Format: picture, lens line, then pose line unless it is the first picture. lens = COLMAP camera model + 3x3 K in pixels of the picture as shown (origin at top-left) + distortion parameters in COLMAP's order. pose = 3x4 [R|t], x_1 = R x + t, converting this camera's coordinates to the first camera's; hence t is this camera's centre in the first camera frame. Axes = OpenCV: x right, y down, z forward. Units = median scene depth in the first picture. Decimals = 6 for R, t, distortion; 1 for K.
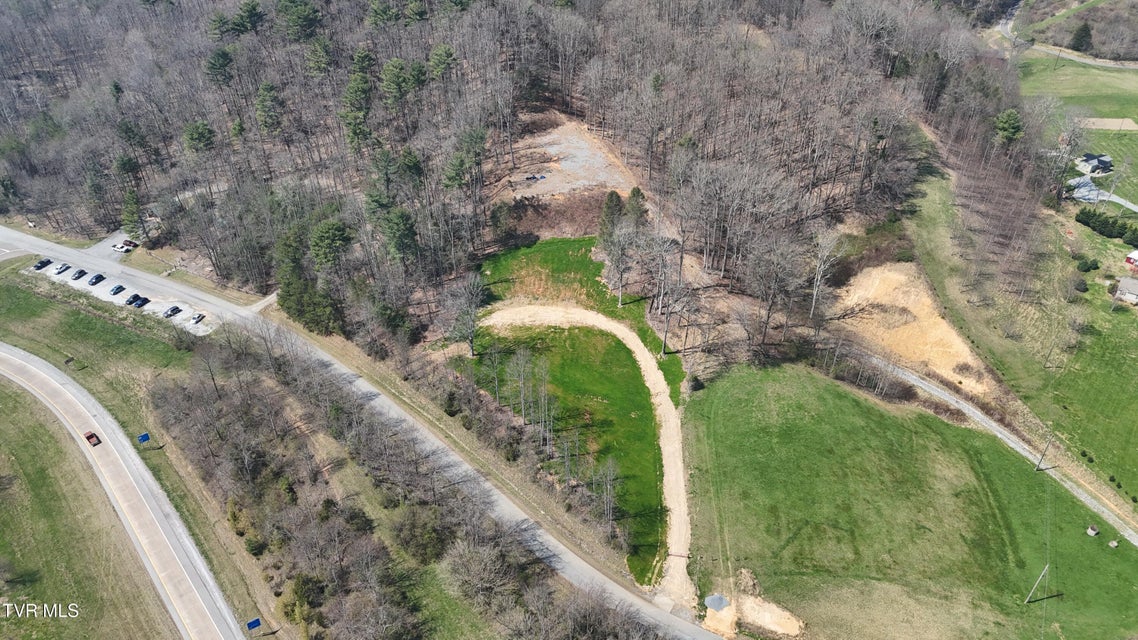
lens RADIAL K [[830.2, 0, 570.5], [0, 830.2, 316.9], [0, 0, 1]] dist [0.079439, -0.081196]
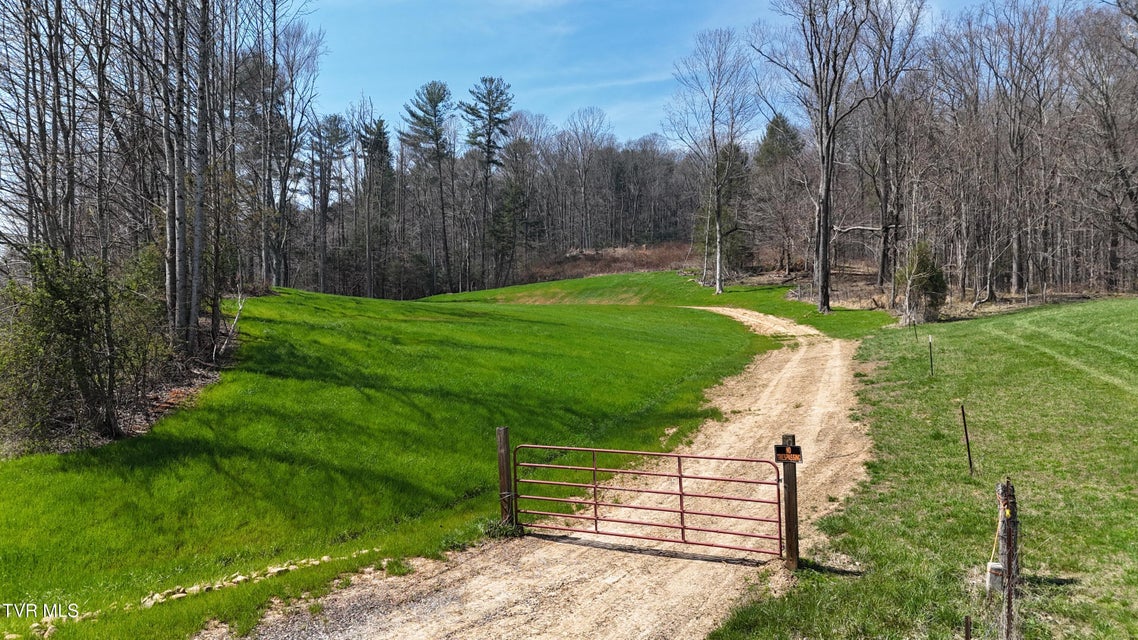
lens RADIAL K [[830.2, 0, 571.6], [0, 830.2, 326.0], [0, 0, 1]] dist [0.079439, -0.081196]
pose [[0.956596, -0.001472, -0.291415, 0.111892], [-0.177932, 0.789001, -0.588063, 0.245092], [0.230792, 0.614390, 0.754493, 0.743221]]
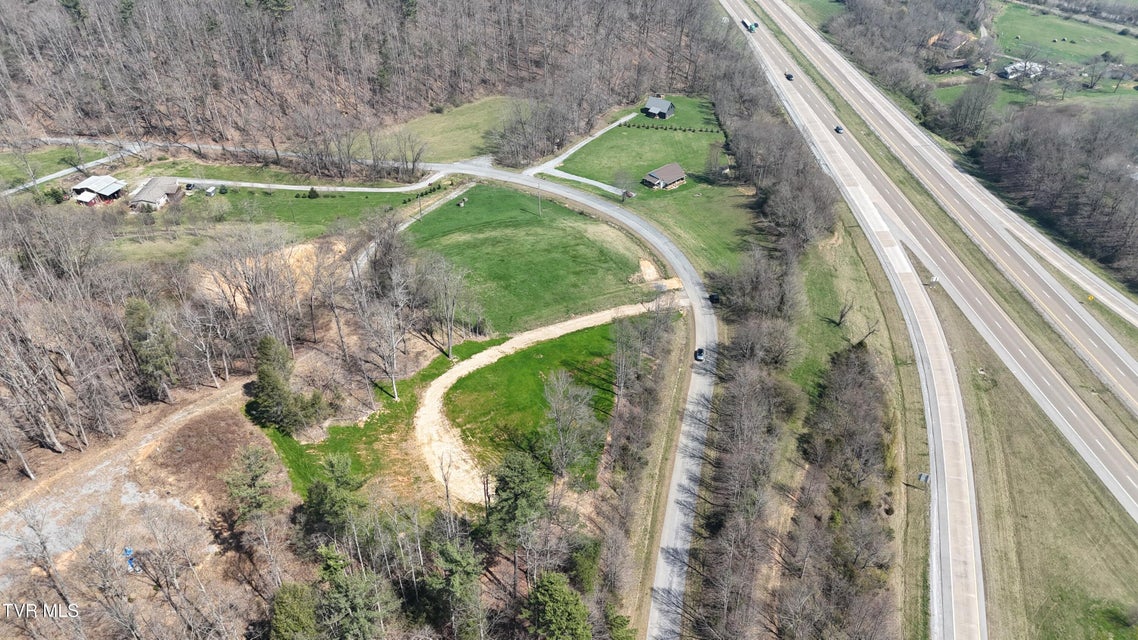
lens RADIAL K [[830.2, 0, 571.1], [0, 830.2, 322.2], [0, 0, 1]] dist [0.079439, -0.081196]
pose [[-0.531678, -0.505613, 0.679466, -0.584193], [0.502972, 0.456971, 0.733619, -0.598365], [-0.681424, 0.731801, 0.011347, 0.858075]]
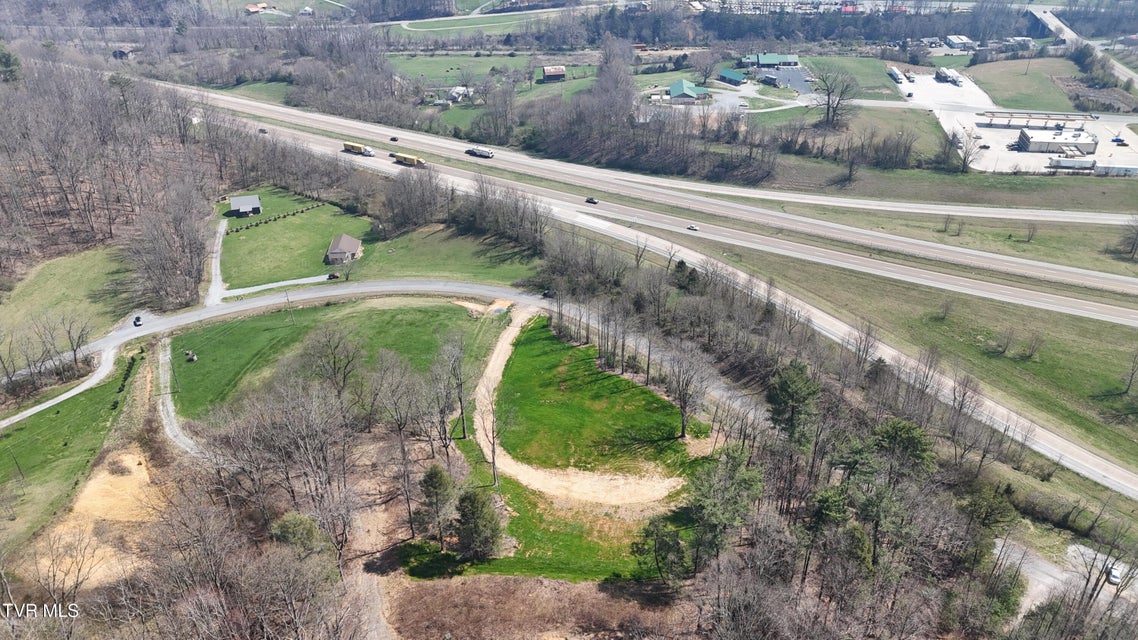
lens RADIAL K [[830.2, 0, 571.2], [0, 830.2, 318.8], [0, 0, 1]] dist [0.079439, -0.081196]
pose [[-0.995358, -0.031525, 0.090927, -0.074985], [0.071636, 0.388205, 0.918784, -0.798450], [-0.064263, 0.921033, -0.384145, 1.205177]]
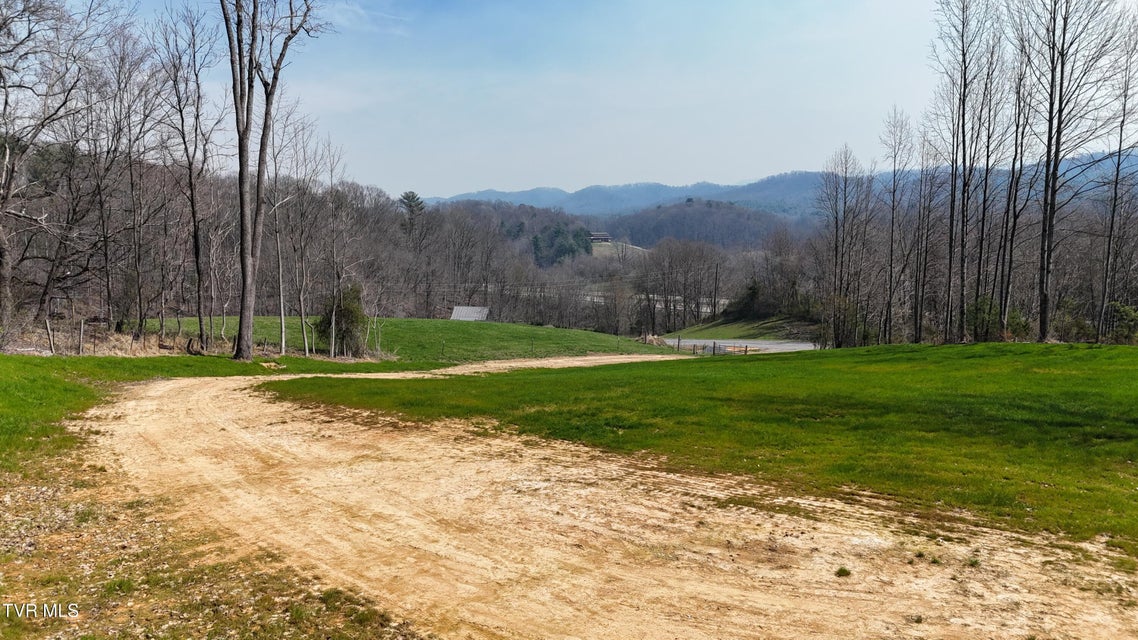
lens RADIAL K [[830.2, 0, 574.7], [0, 830.2, 328.6], [0, 0, 1]] dist [0.079439, -0.081196]
pose [[-0.827573, -0.049263, 0.559192, -0.072147], [0.335749, 0.754891, 0.563394, -0.050173], [-0.449883, 0.653998, -0.608187, 1.076016]]
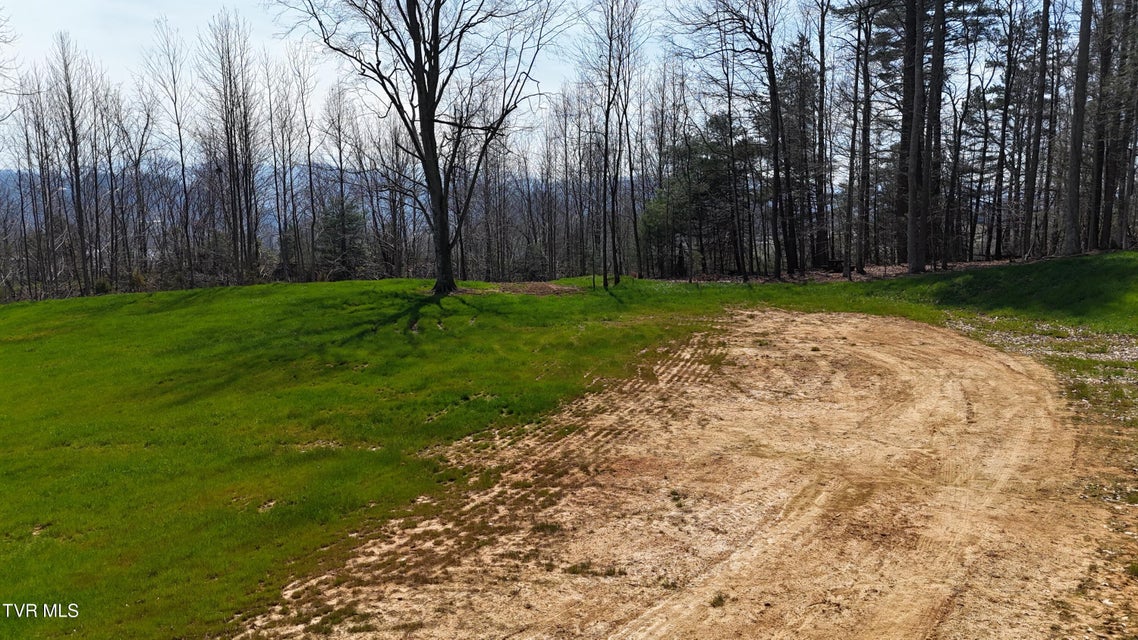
lens RADIAL K [[830.2, 0, 568.5], [0, 830.2, 319.4], [0, 0, 1]] dist [0.079439, -0.081196]
pose [[-0.312416, 0.131102, -0.940855, 0.048420], [-0.544438, 0.786915, 0.290435, -0.017057], [0.778450, 0.602974, -0.174468, 1.037132]]
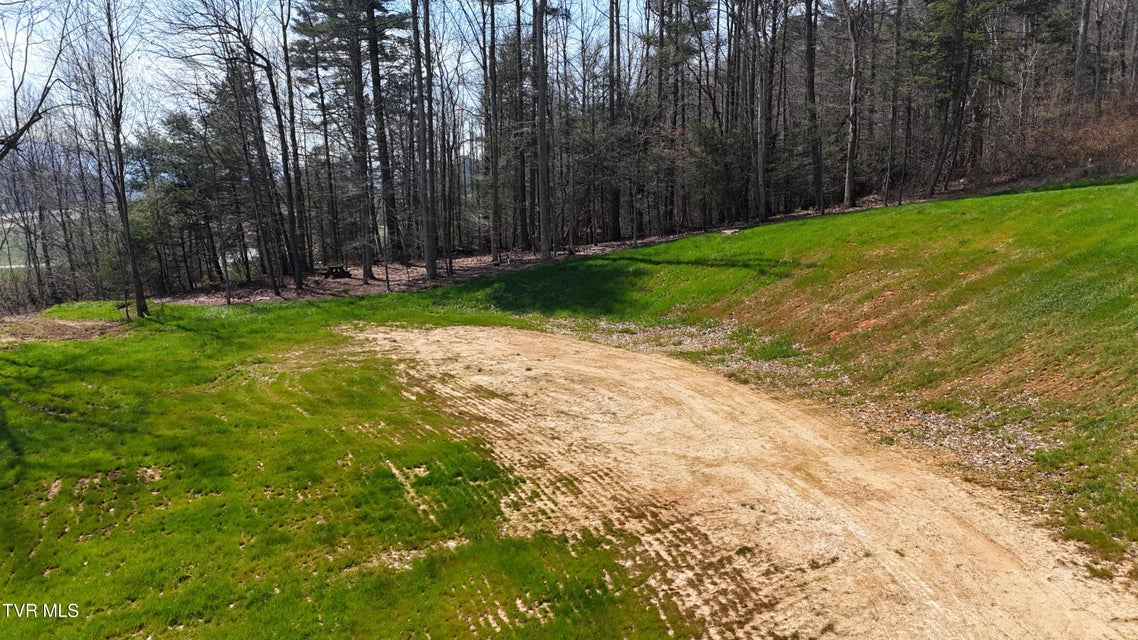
lens RADIAL K [[830.2, 0, 571.8], [0, 830.2, 316.1], [0, 0, 1]] dist [0.079439, -0.081196]
pose [[0.462602, 0.151505, -0.873525, 0.056223], [-0.514962, 0.847955, -0.125644, 0.004889], [0.721675, 0.507955, 0.470284, 0.985767]]
